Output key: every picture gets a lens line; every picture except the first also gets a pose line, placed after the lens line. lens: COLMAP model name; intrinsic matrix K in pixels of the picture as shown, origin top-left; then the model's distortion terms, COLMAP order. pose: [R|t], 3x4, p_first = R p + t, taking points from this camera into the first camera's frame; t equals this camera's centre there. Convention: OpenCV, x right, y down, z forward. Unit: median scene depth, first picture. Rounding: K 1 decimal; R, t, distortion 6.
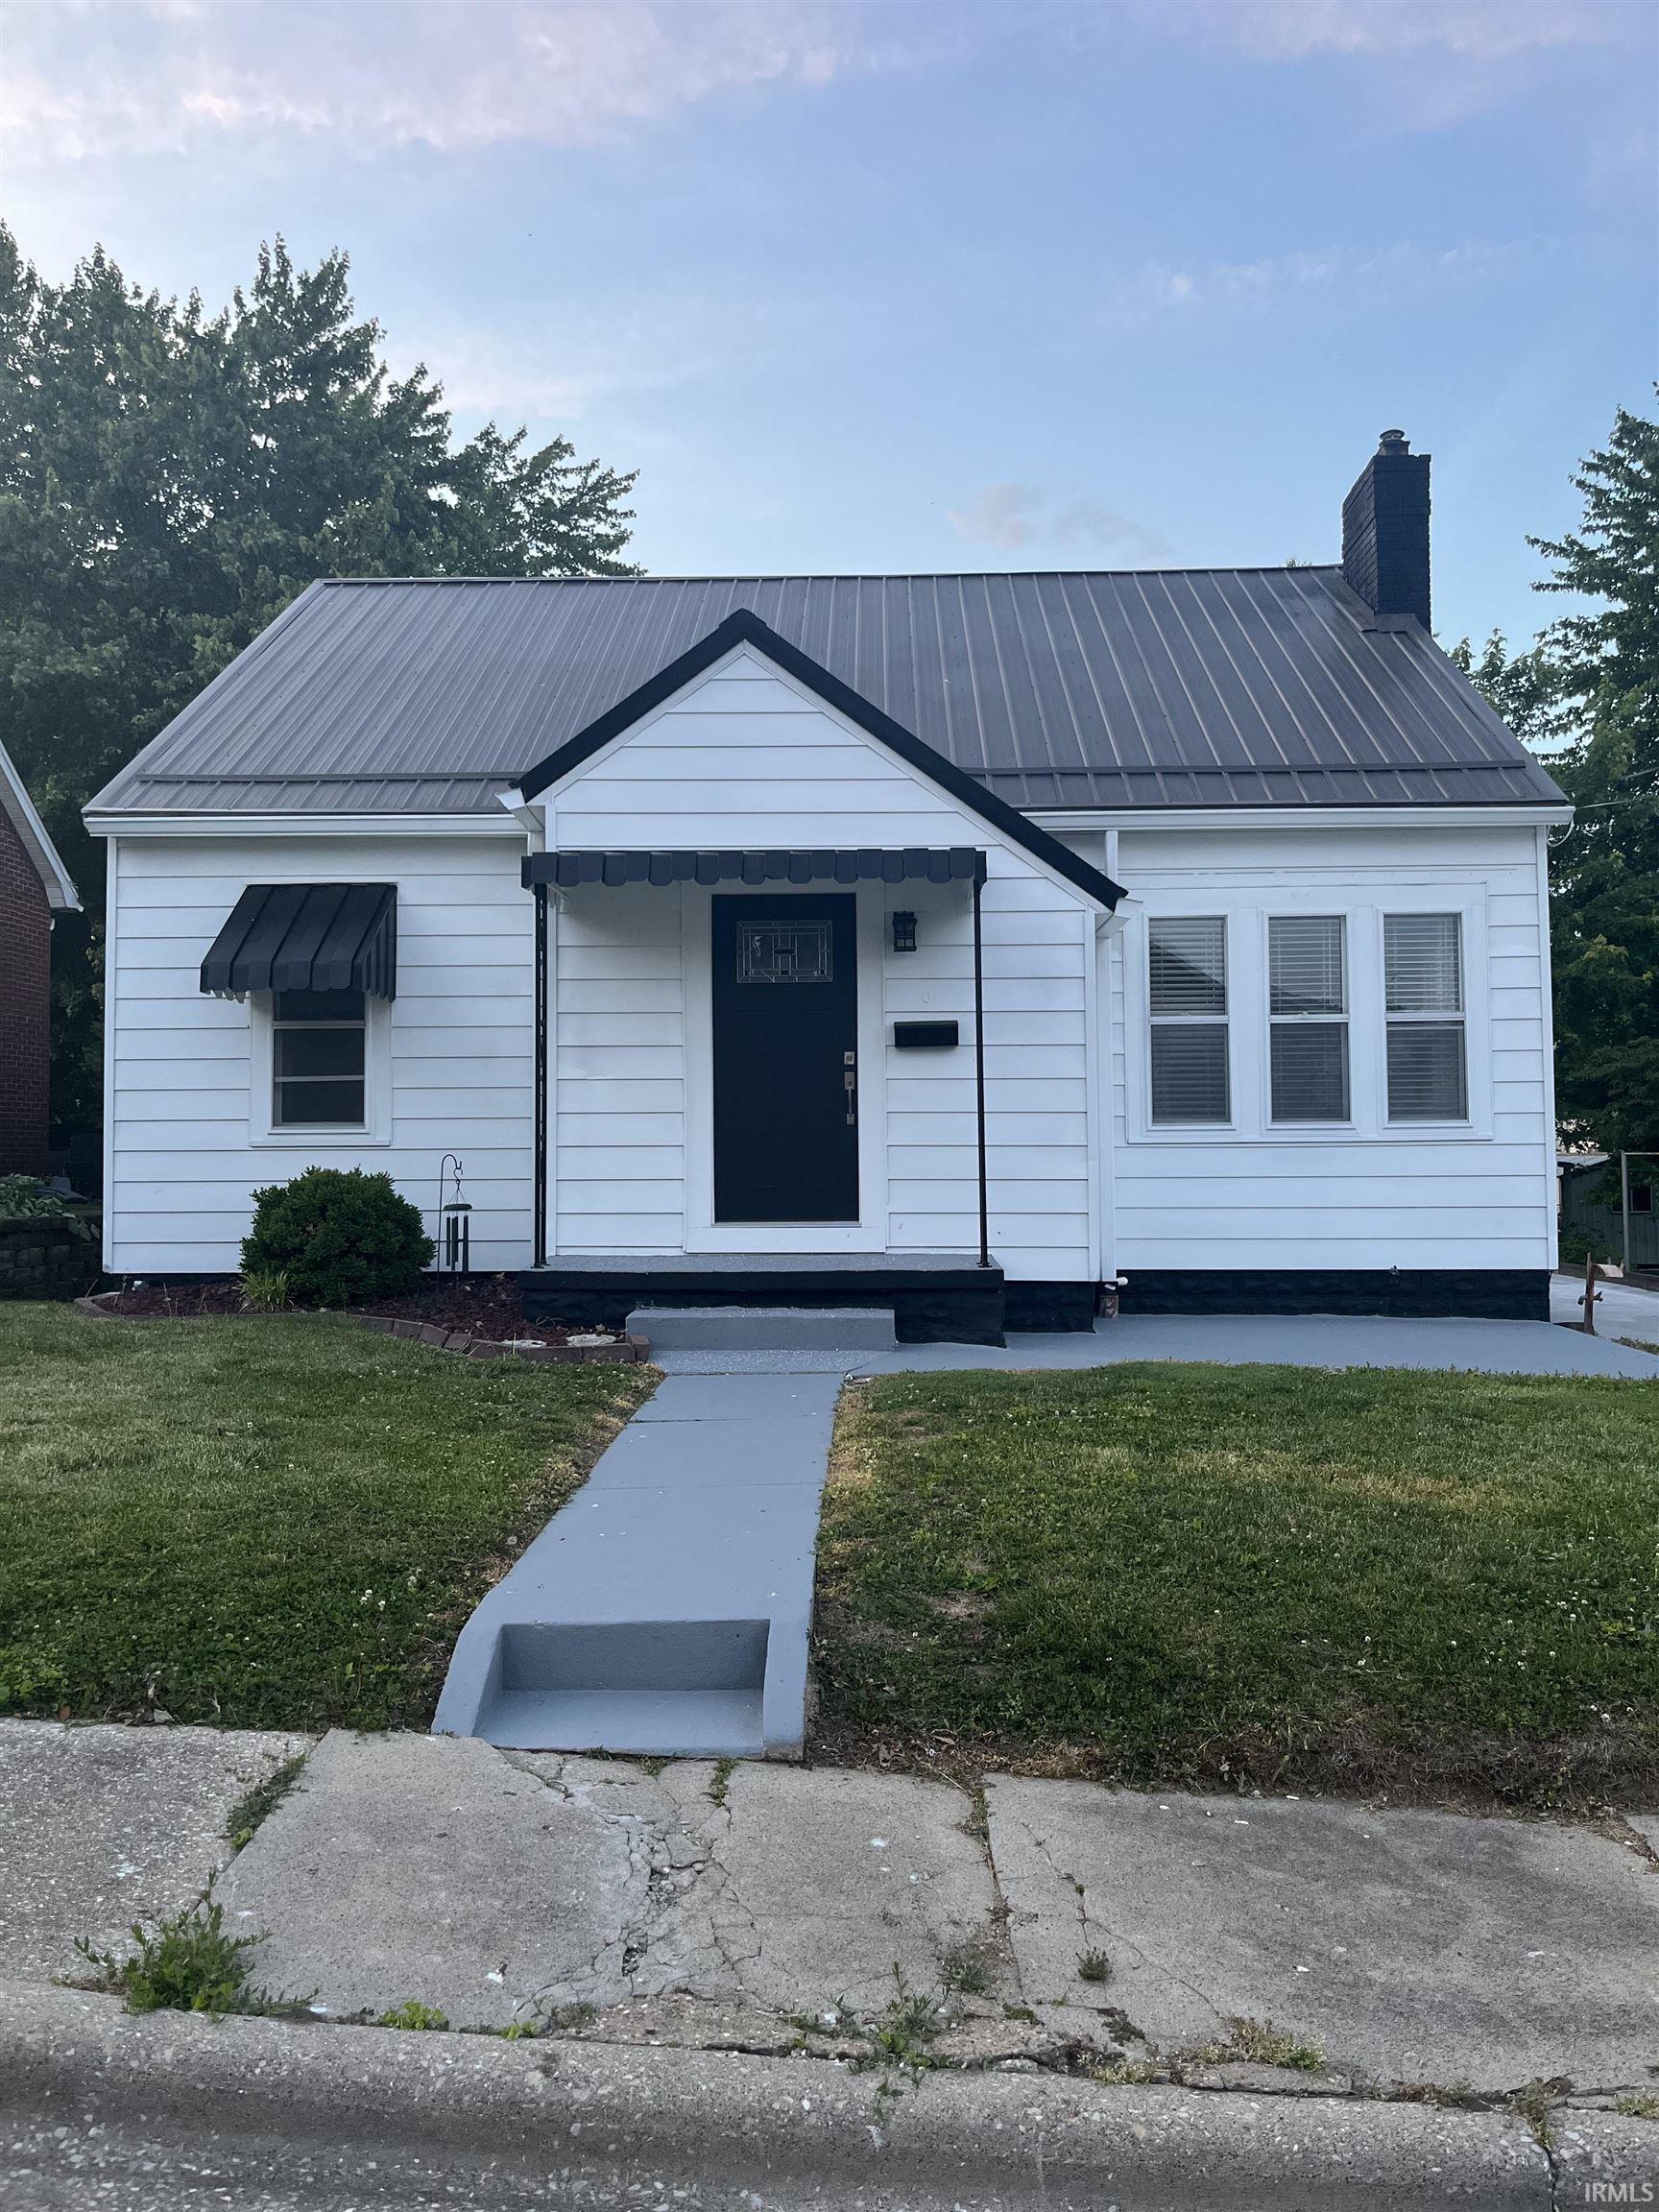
lens RADIAL K [[1698.1, 0, 844.1], [0, 1698.1, 1106.3], [0, 0, 1]] dist [0.029235, -0.031136]
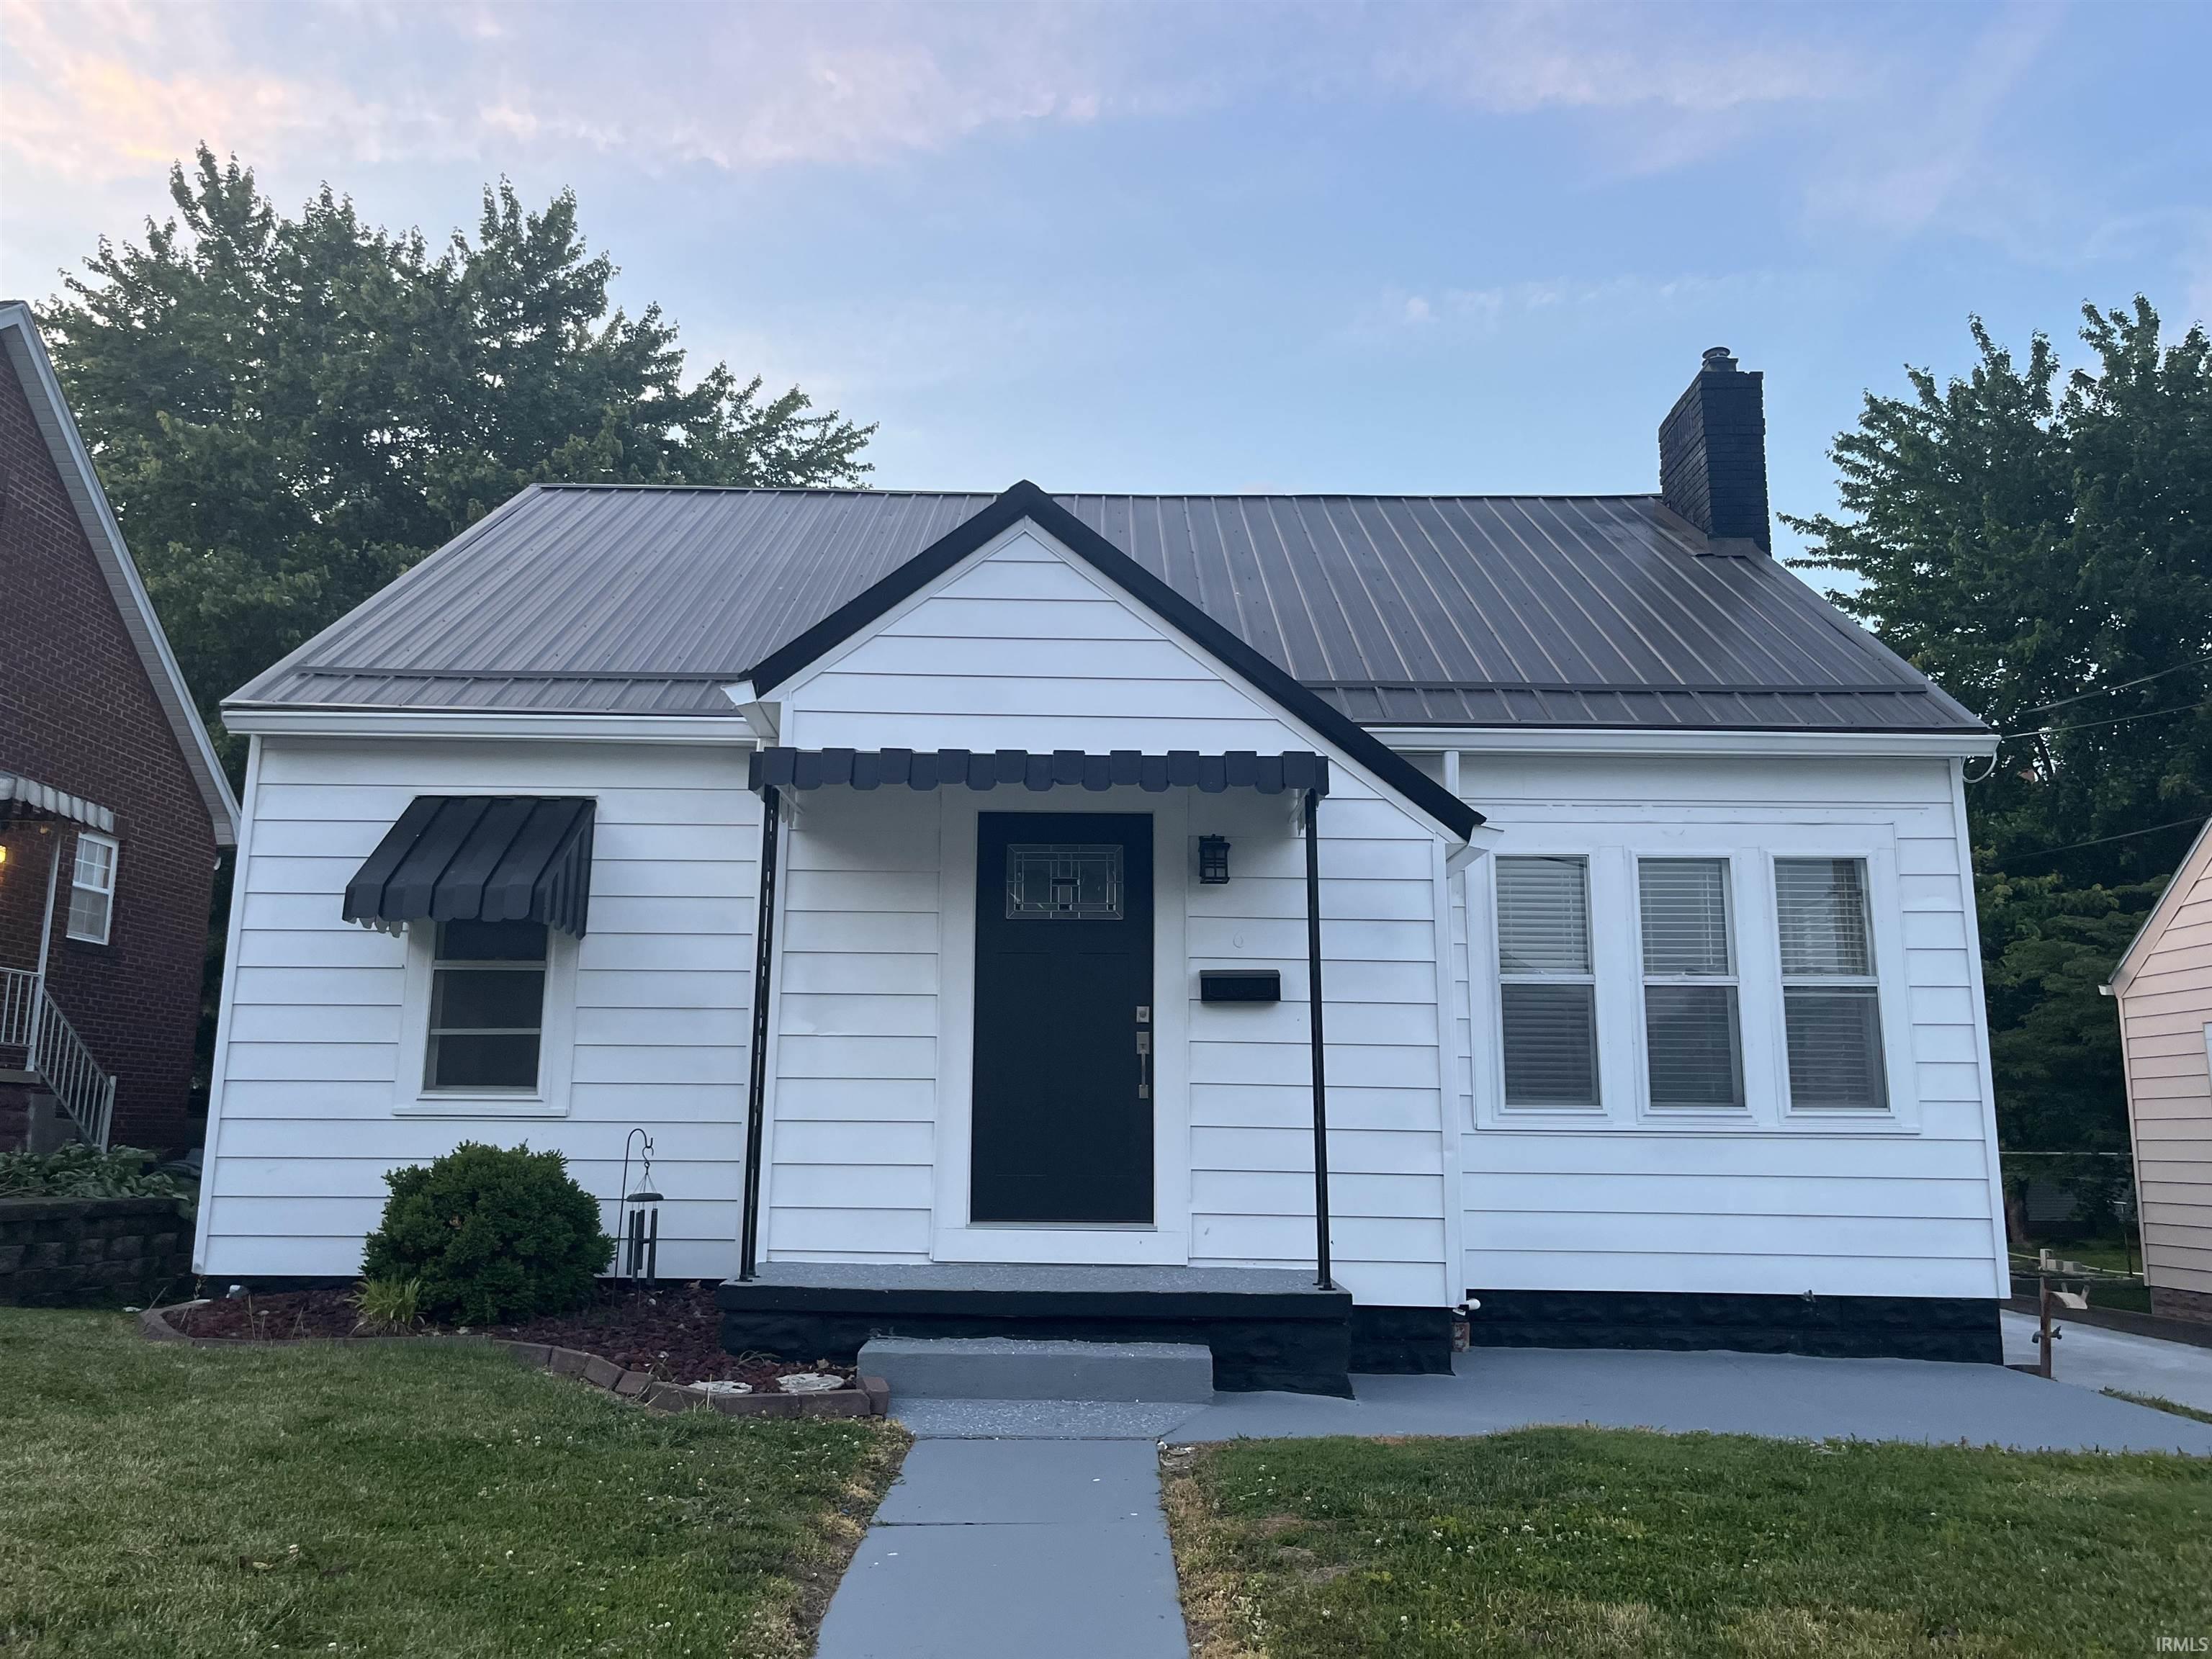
lens RADIAL K [[1698.1, 0, 1084.7], [0, 1698.1, 821.4], [0, 0, 1]] dist [0.029235, -0.031136]
pose [[0.999654, 0.020536, 0.016416, -0.037453], [-0.017745, 0.987743, -0.155076, 0.005768], [-0.019400, 0.154731, 0.987766, 0.177521]]
